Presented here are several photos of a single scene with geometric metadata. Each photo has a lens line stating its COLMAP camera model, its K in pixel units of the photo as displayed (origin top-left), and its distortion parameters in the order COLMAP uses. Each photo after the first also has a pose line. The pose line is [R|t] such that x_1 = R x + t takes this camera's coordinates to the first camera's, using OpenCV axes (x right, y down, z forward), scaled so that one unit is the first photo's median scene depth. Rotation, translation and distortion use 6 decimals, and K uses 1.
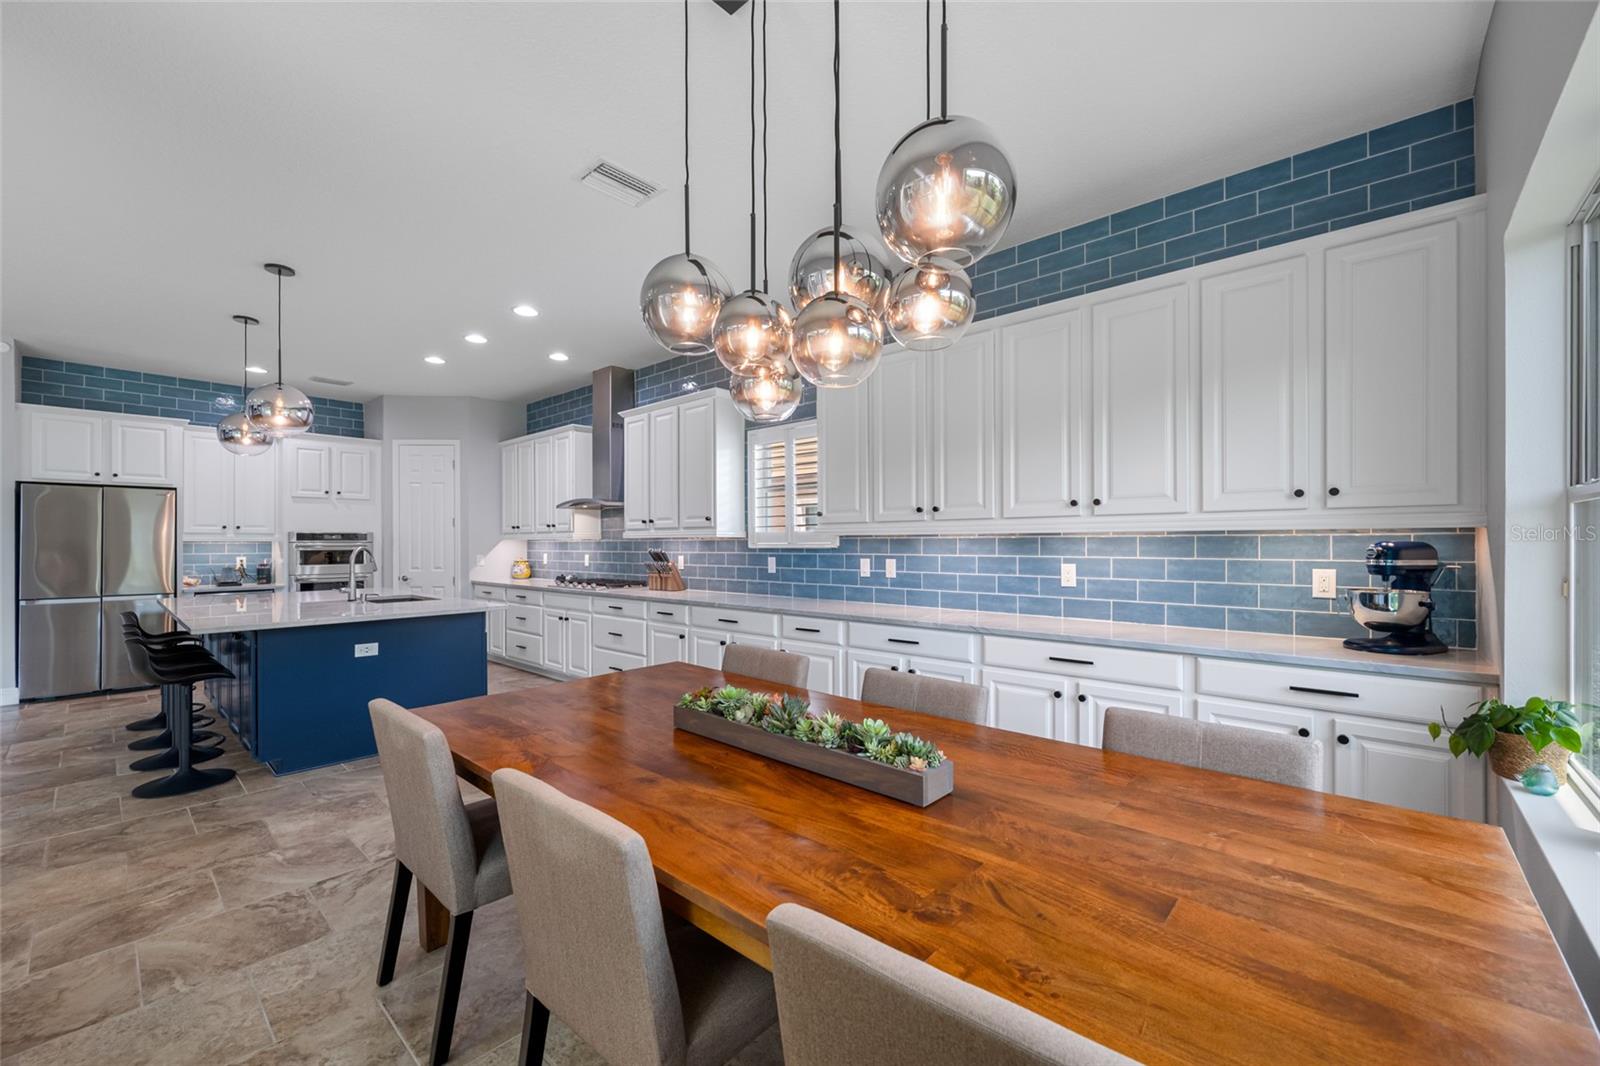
lens RADIAL K [[636.6, 0, 798.7], [0, 636.6, 542.2], [0, 0, 1]] dist [-0.001112, -0.000396]
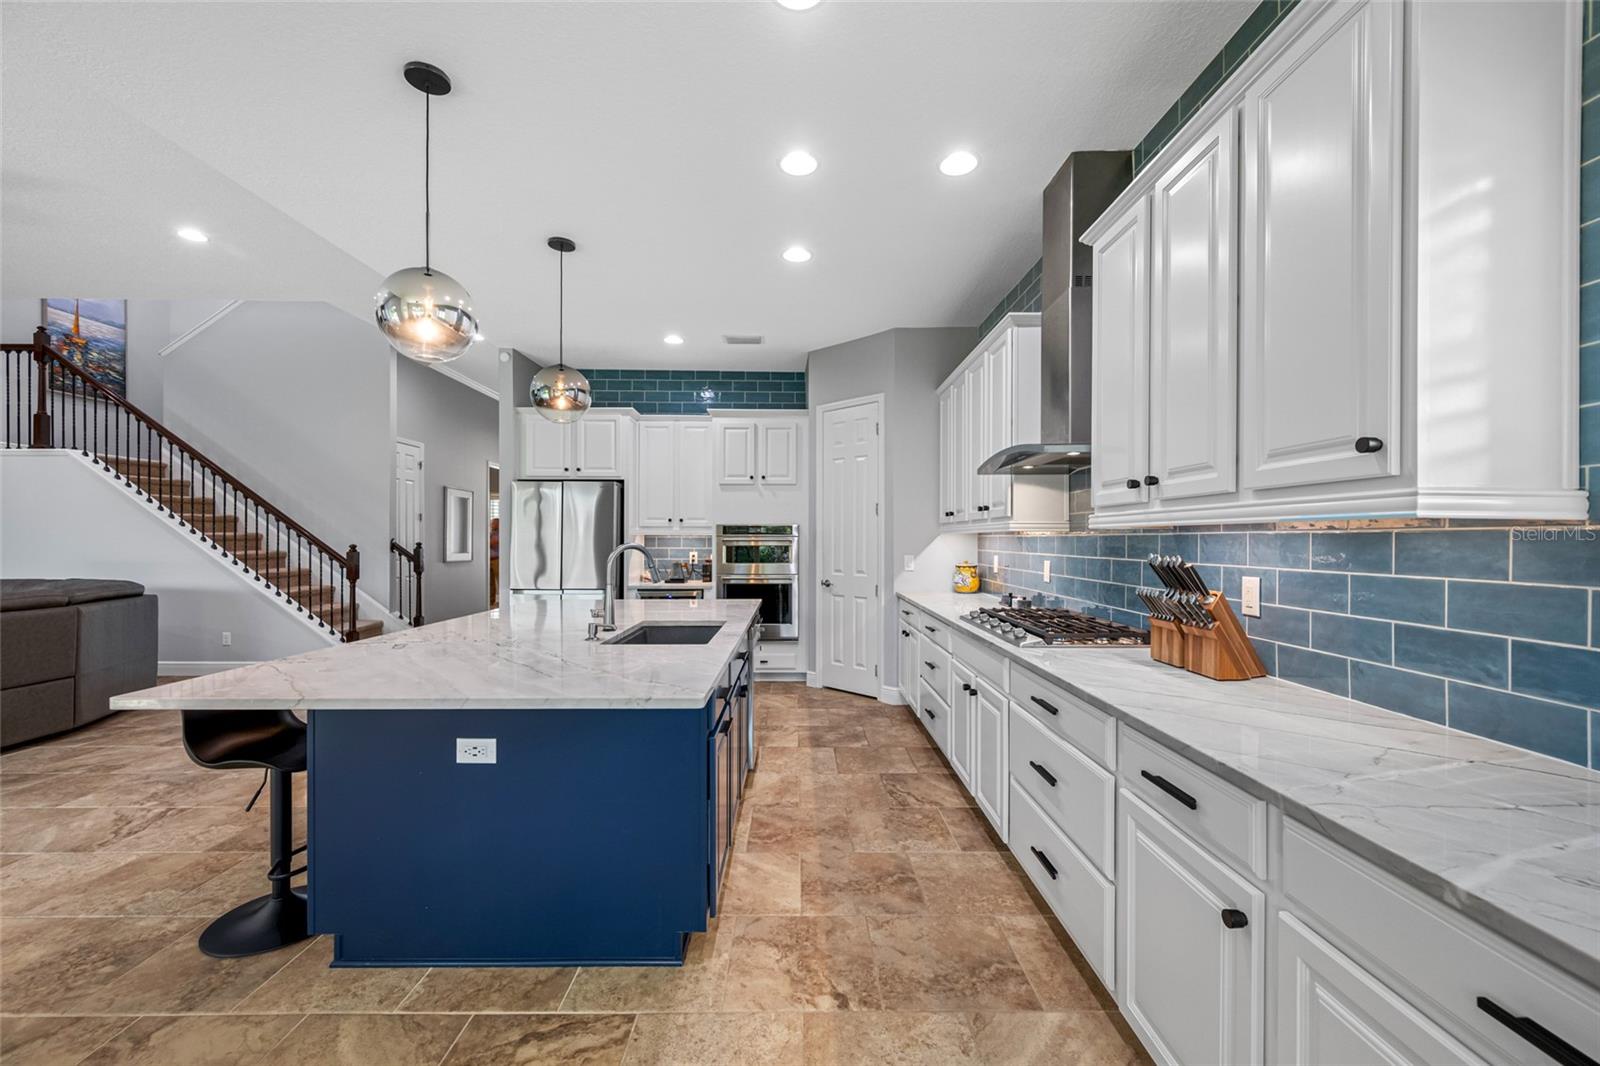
lens RADIAL K [[636.6, 0, 798.4], [0, 636.6, 539.9], [0, 0, 1]] dist [-0.001112, -0.000396]
pose [[0.674305, 0.005993, -0.738428, -0.095527], [-0.002689, 0.999980, 0.005661, -0.000560], [0.738448, -0.001832, 0.674308, 0.586768]]
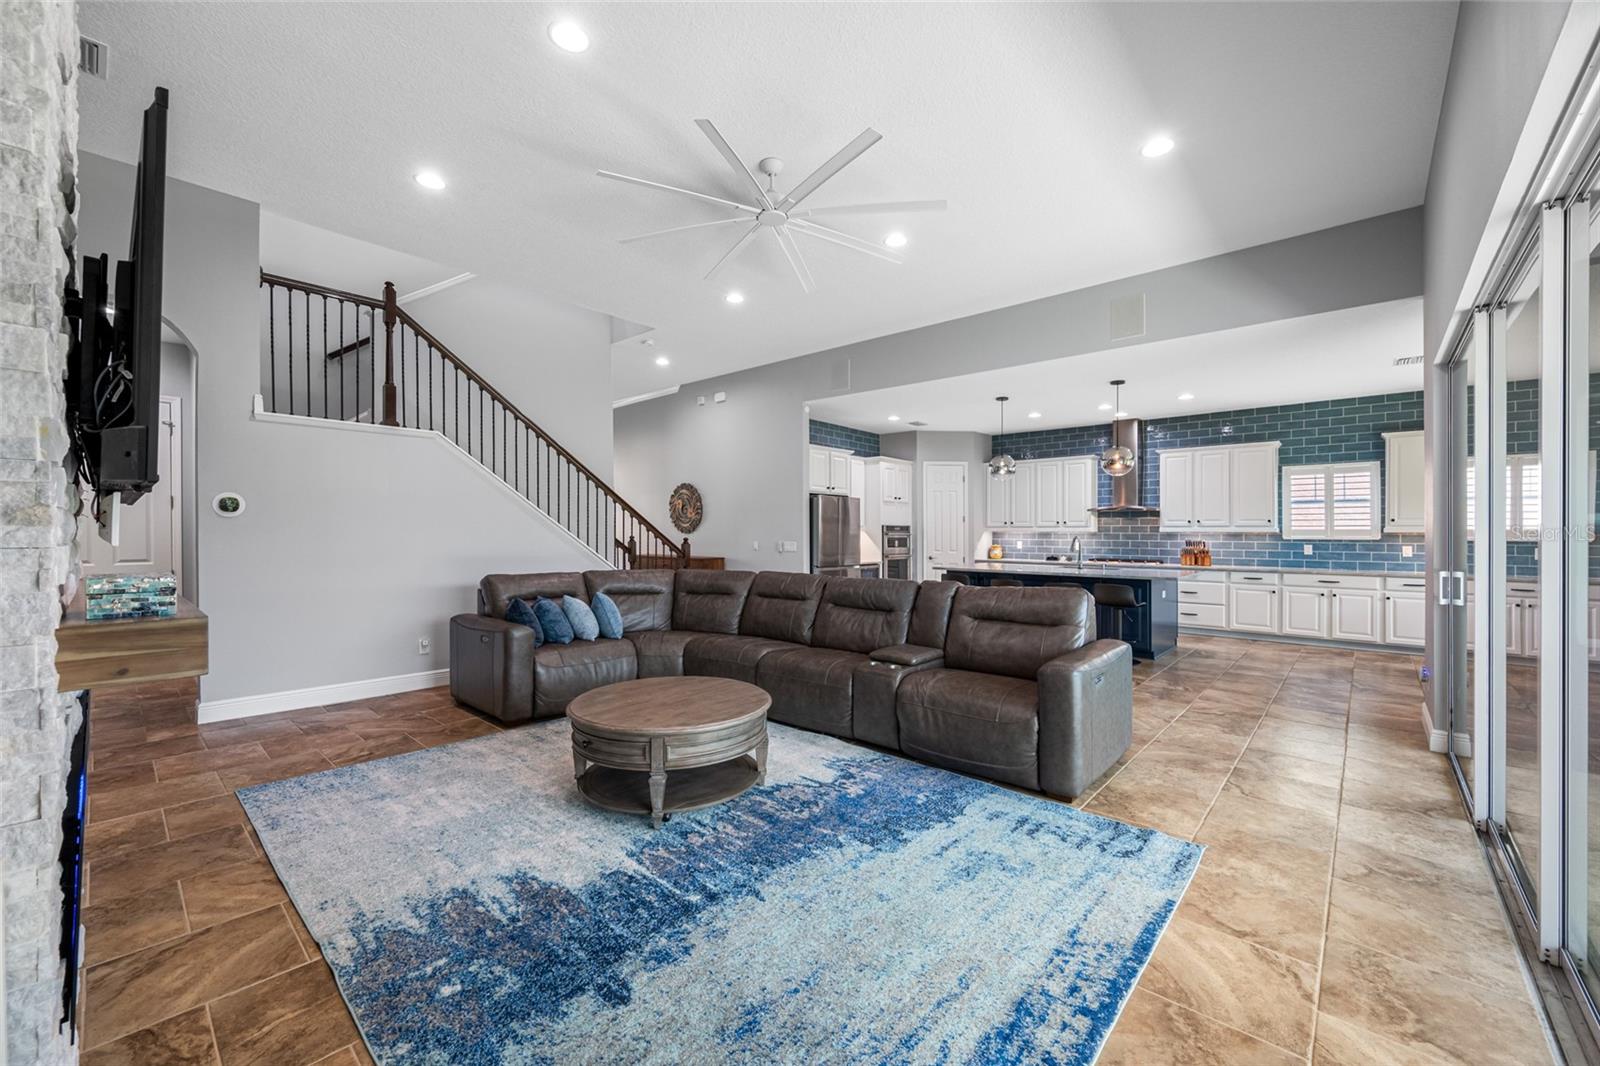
lens RADIAL K [[636.6, 0, 792.5], [0, 636.6, 525.7], [0, 0, 1]] dist [-0.001112, -0.000396]
pose [[0.999948, 0.008680, -0.005259, -1.190995], [-0.008728, 0.999921, -0.009010, 0.000593], [0.005180, 0.009055, 0.999946, -0.559636]]
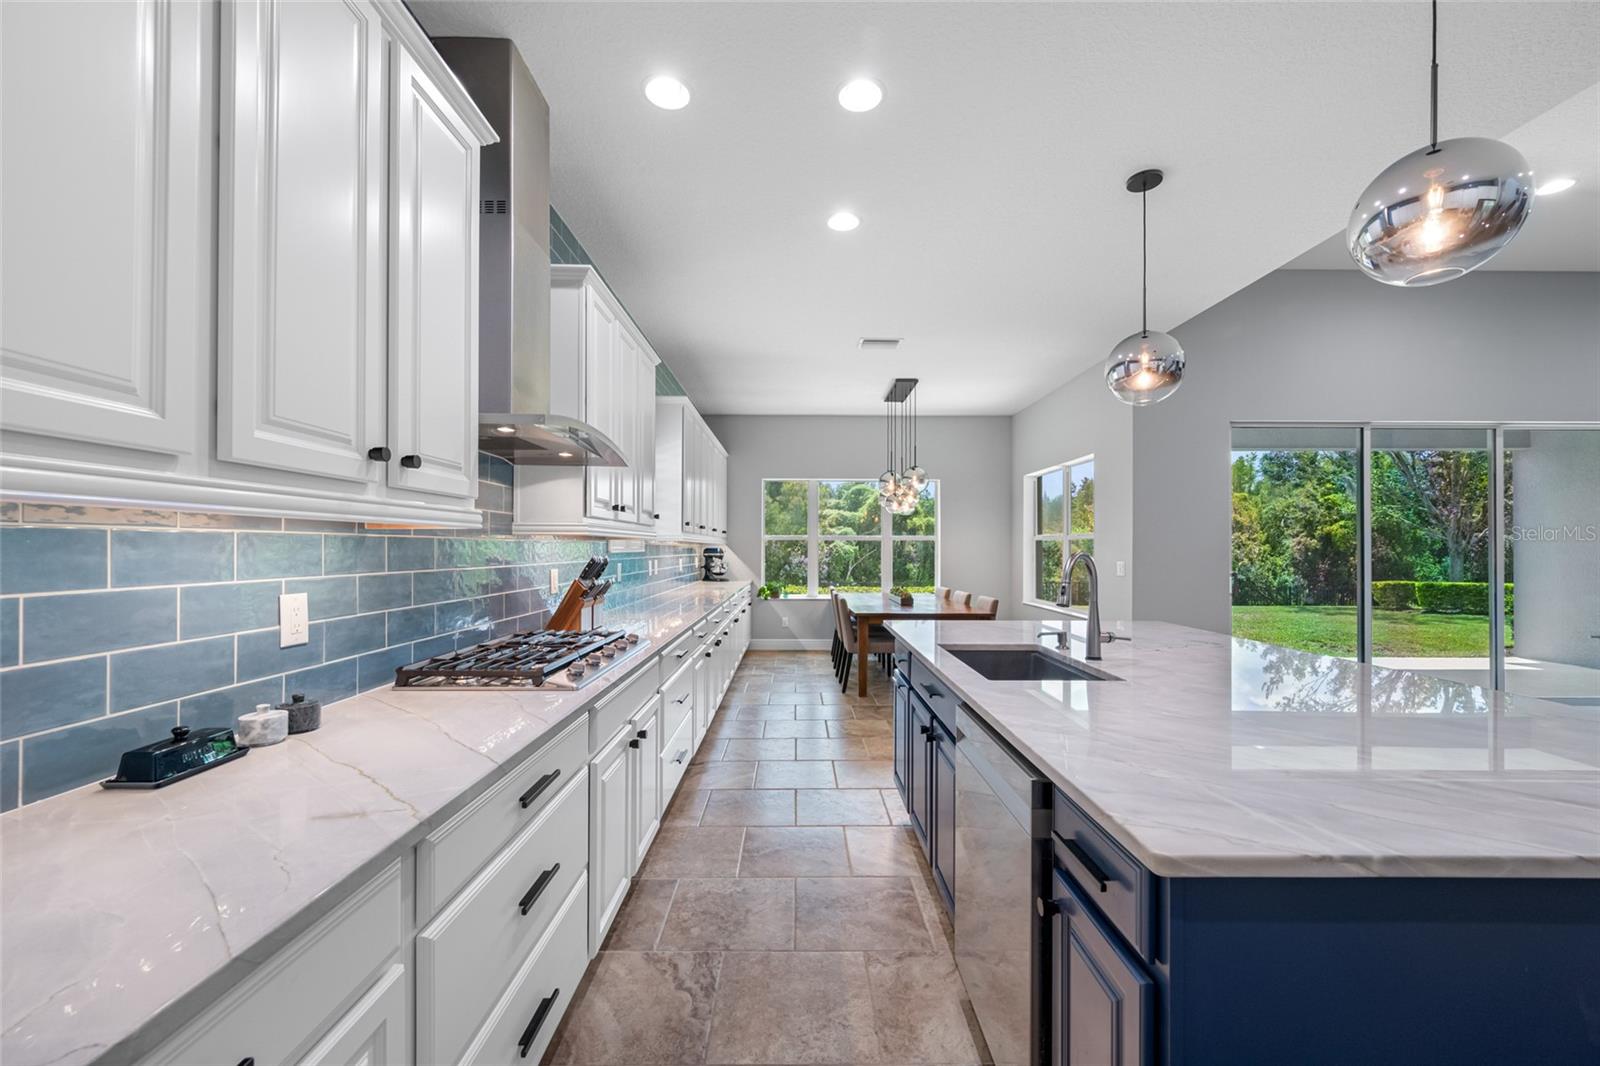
lens RADIAL K [[636.6, 0, 807.1], [0, 636.6, 538.7], [0, 0, 1]] dist [-0.001112, -0.000396]
pose [[-0.683943, 0.014041, 0.729400, -0.752428], [0.000220, 0.999819, -0.019039, 0.005841], [-0.729535, -0.012861, -0.683822, 1.239992]]
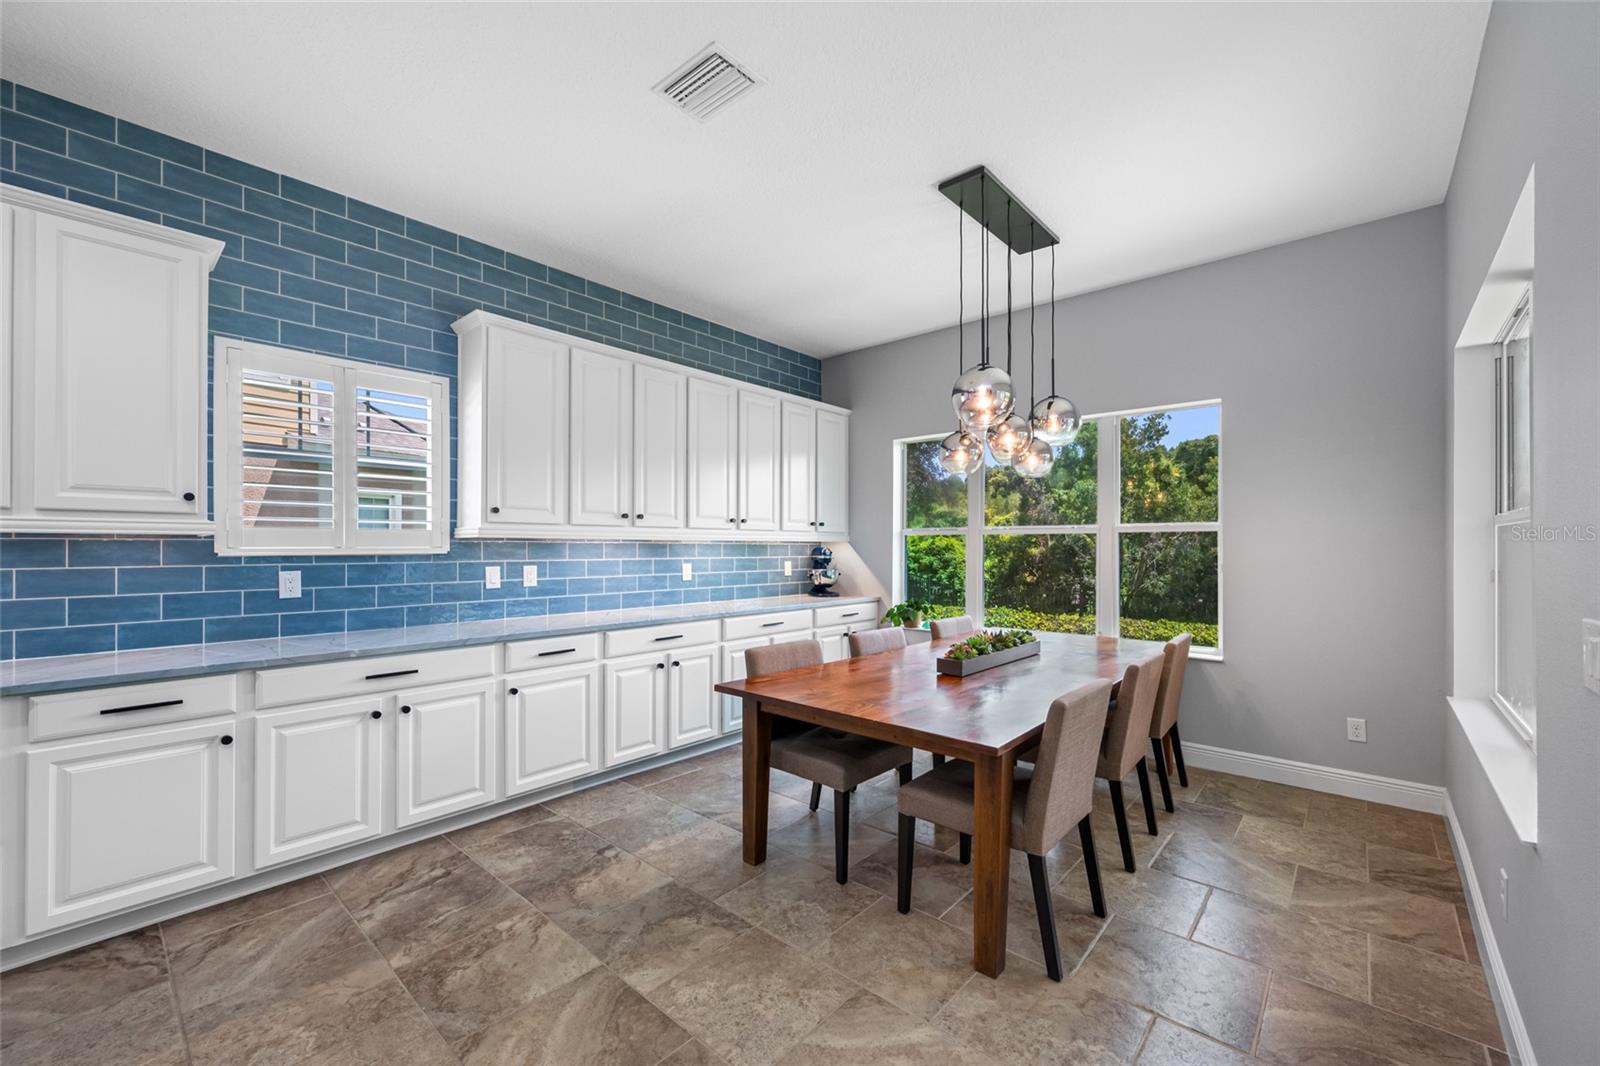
lens RADIAL K [[636.6, 0, 796.7], [0, 636.6, 543.1], [0, 0, 1]] dist [-0.001112, -0.000396]
pose [[-0.009534, 0.009209, 0.999912, -0.556054], [-0.002669, 0.999954, -0.009235, 0.001681], [-0.999951, -0.002757, -0.009509, 0.473437]]
